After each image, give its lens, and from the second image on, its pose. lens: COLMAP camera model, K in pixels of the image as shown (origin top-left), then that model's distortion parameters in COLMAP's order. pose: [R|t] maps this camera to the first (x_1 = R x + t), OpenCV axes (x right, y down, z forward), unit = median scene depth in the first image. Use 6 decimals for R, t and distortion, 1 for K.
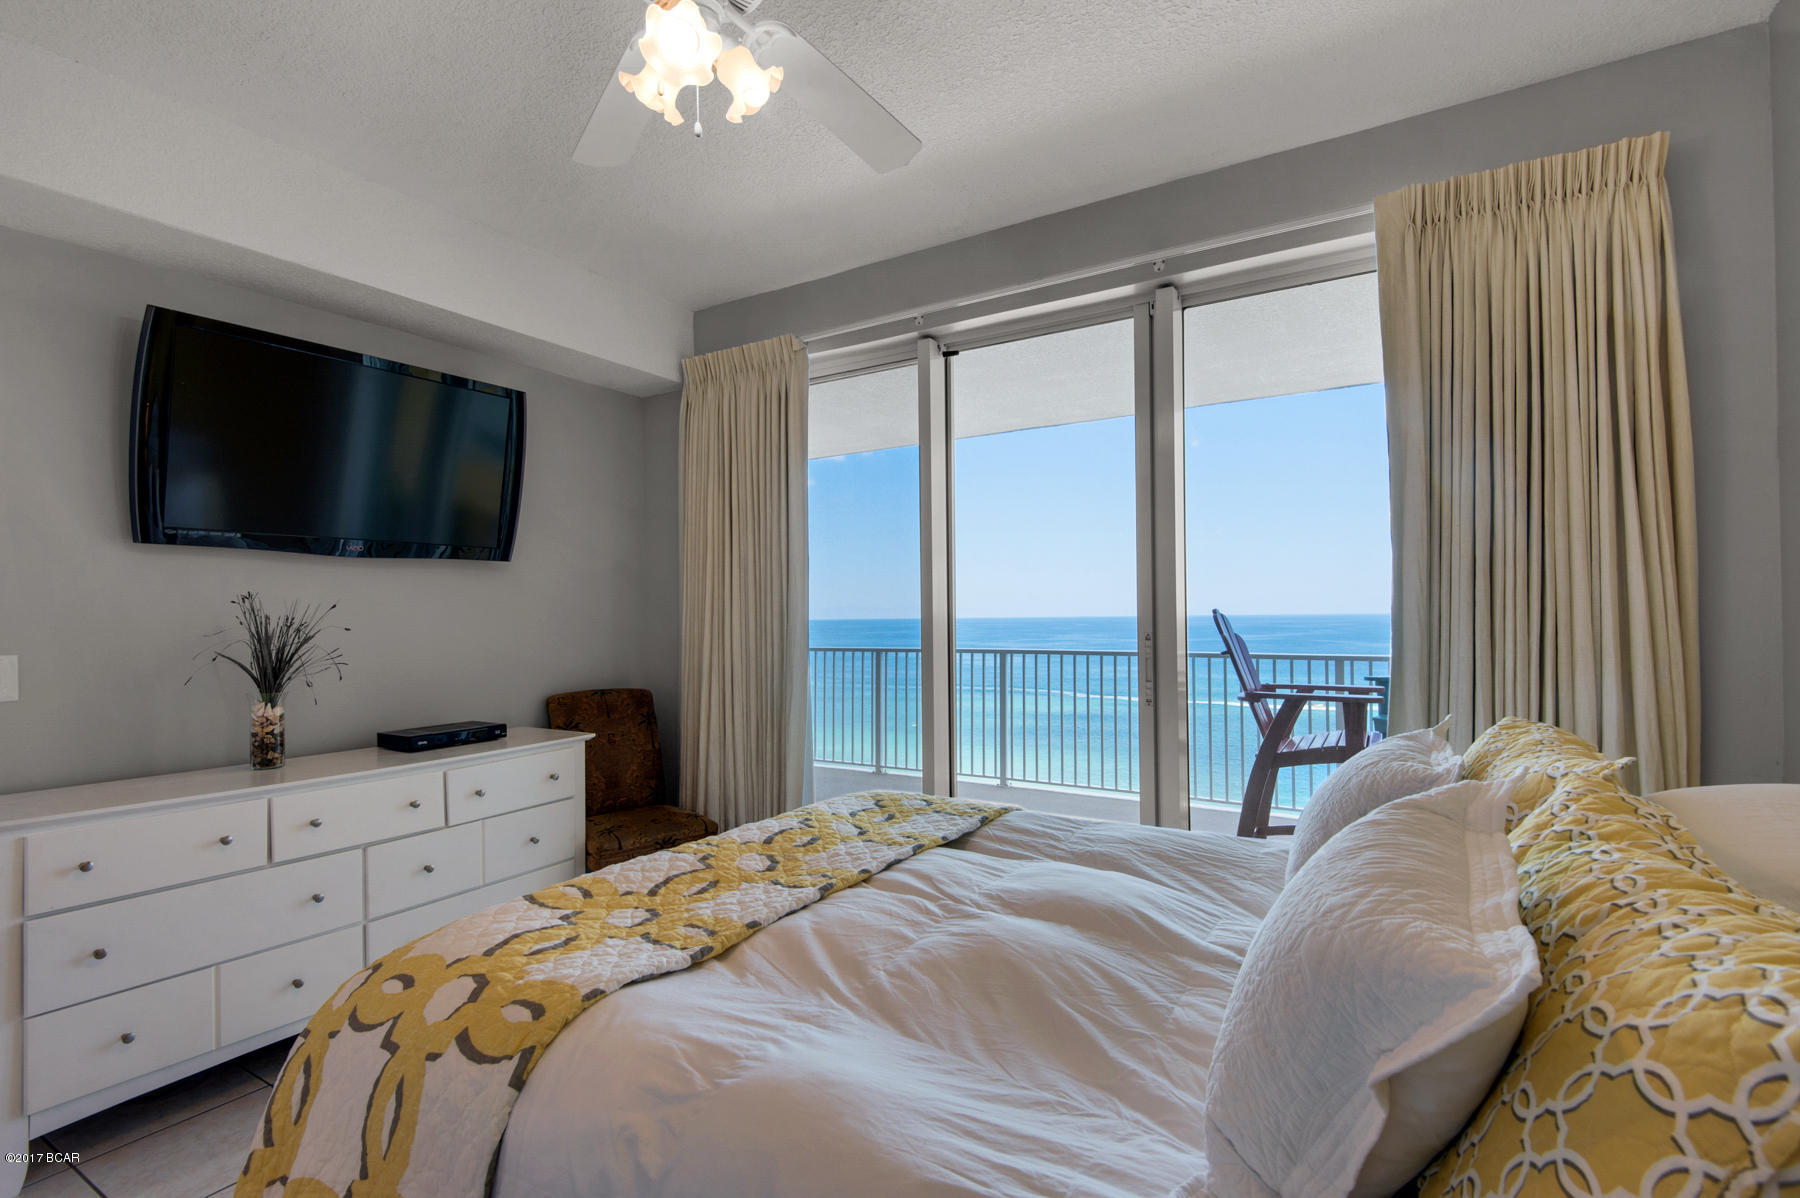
lens RADIAL K [[842.7, 0, 882.8], [0, 842.7, 606.7], [0, 0, 1]] dist [0.002357, -0.000480]
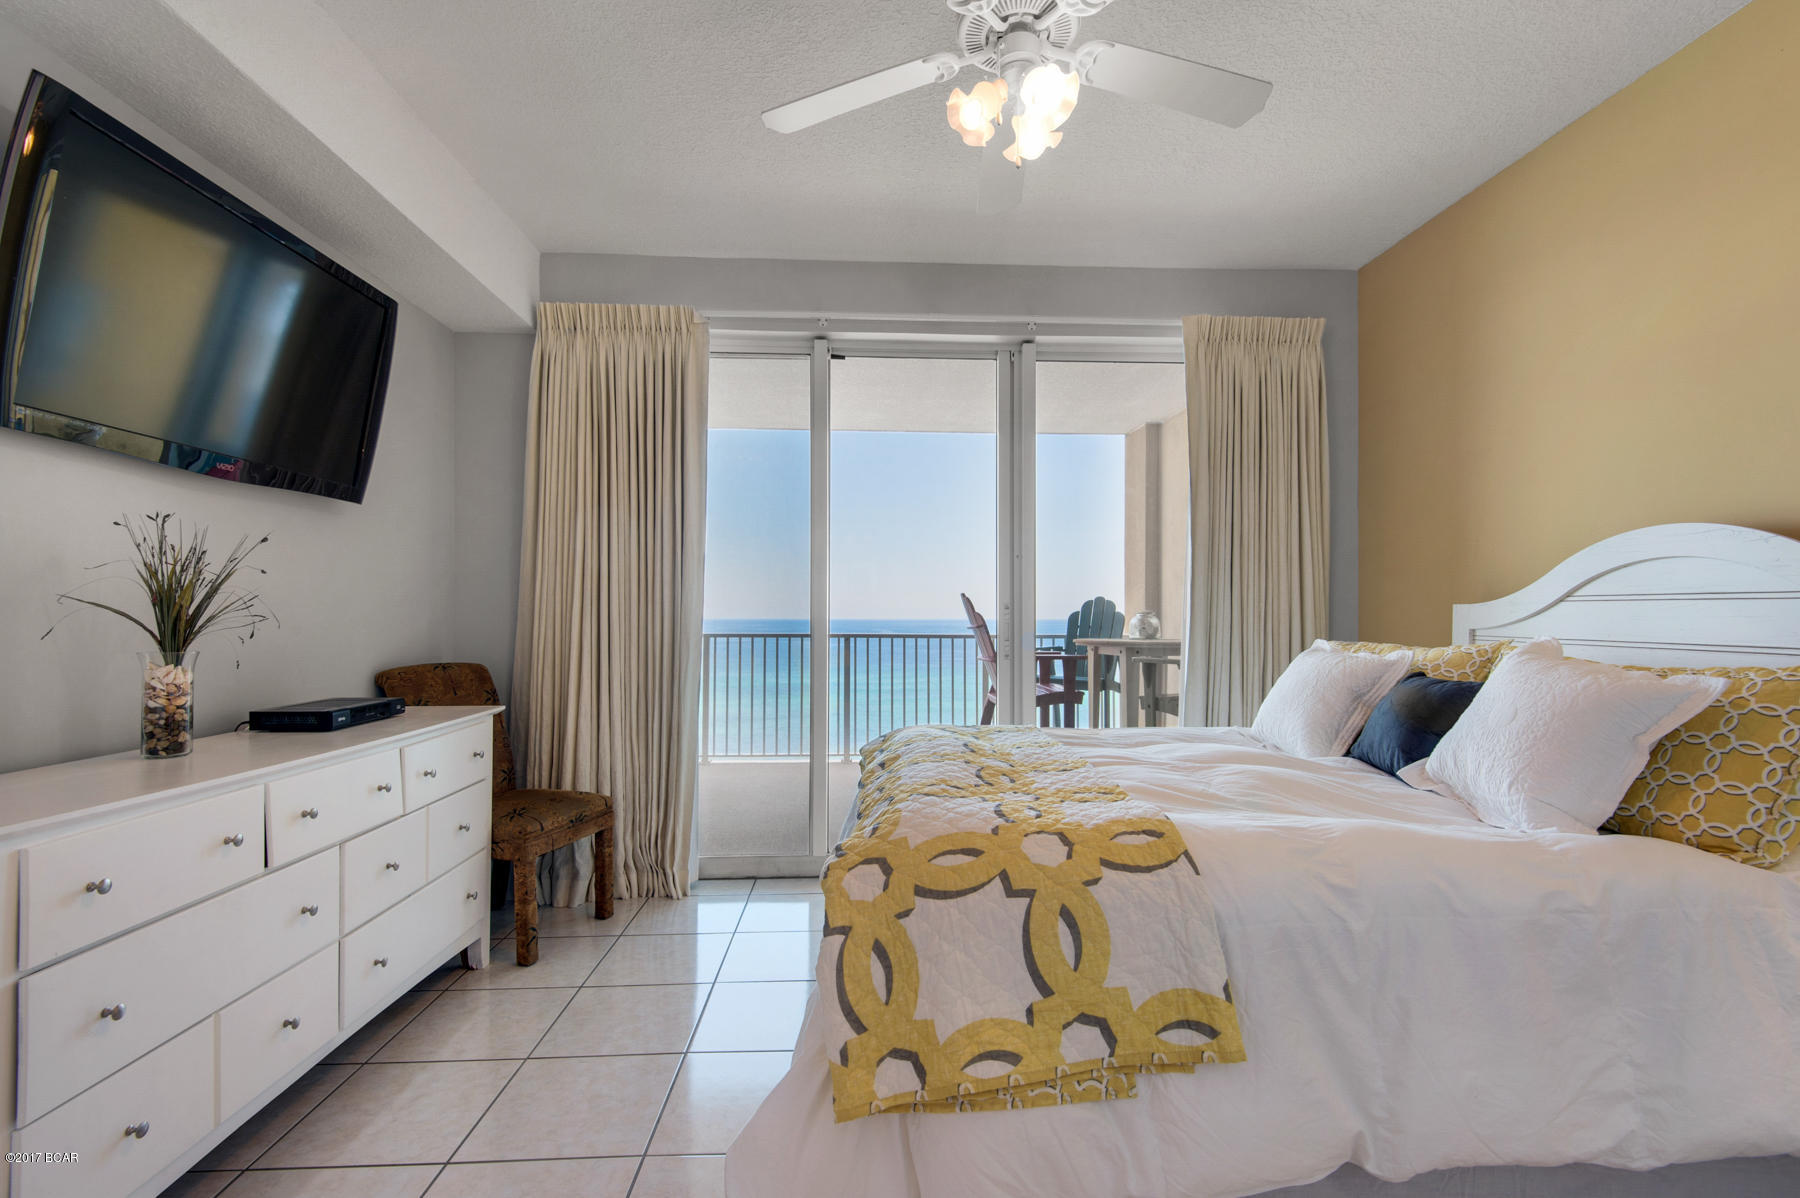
lens RADIAL K [[809.2, 0, 902.1], [0, 809.2, 603.7], [0, 0, 1]] dist [0.023944, -0.011765]
pose [[0.826421, 0.022153, 0.562617, -0.604957], [-0.018127, 0.999755, -0.012739, 0.058635], [-0.562762, 0.000329, 0.826619, 0.067572]]
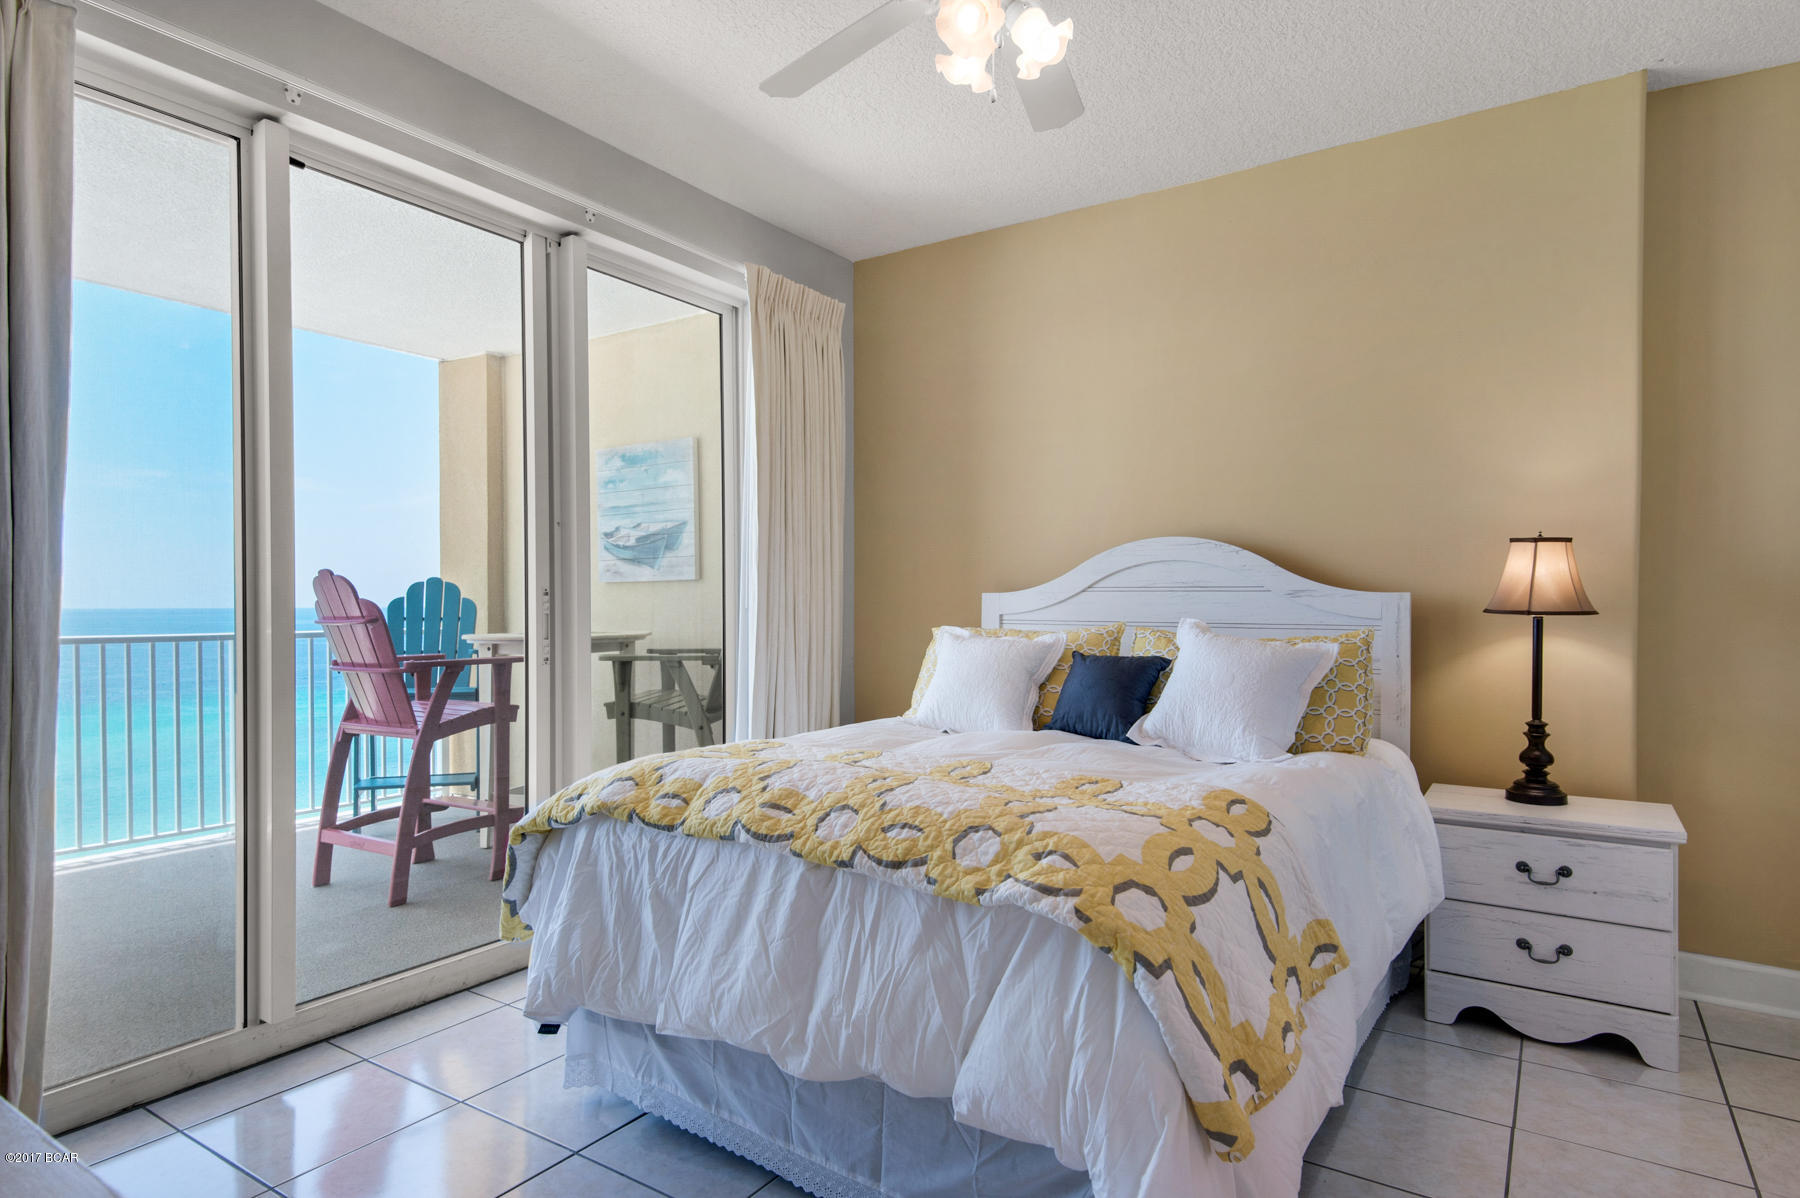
lens RADIAL K [[1002.9, 0, 871.7], [0, 1002.9, 601.8], [0, 0, 1]] dist [0.042082, -0.019866]
pose [[0.039278, 0.011294, 0.999164, -0.929886], [-0.010354, 0.999887, -0.010896, 0.064438], [-0.999175, -0.009917, 0.039390, 0.683538]]
